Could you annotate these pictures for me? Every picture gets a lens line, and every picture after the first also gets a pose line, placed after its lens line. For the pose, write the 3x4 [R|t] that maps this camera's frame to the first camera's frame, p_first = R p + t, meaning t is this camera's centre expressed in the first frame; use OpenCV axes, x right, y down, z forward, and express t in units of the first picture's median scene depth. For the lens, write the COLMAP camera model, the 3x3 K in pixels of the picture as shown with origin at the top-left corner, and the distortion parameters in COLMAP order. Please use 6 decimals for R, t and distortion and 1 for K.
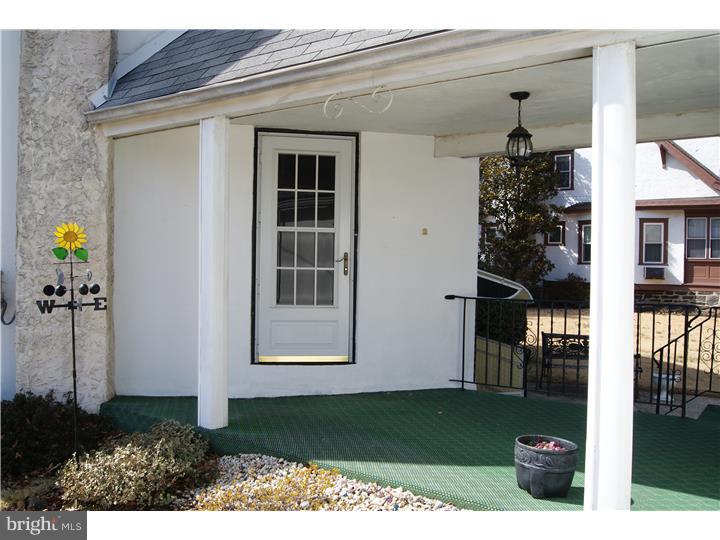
lens RADIAL K [[594.4, 0, 363.7], [0, 594.4, 272.6], [0, 0, 1]] dist [-0.037003, 0.003496]
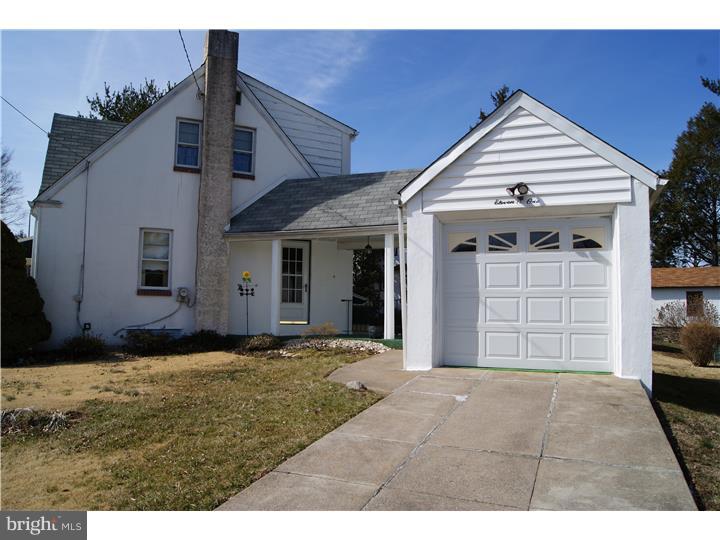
lens RADIAL K [[594.4, 0, 359.5], [0, 594.4, 271.5], [0, 0, 1]] dist [-0.037003, 0.003496]
pose [[0.965681, 0.013911, 0.259357, -0.506625], [0.011270, 0.995380, -0.095353, 0.174712], [-0.259485, 0.095004, 0.961063, -1.701631]]
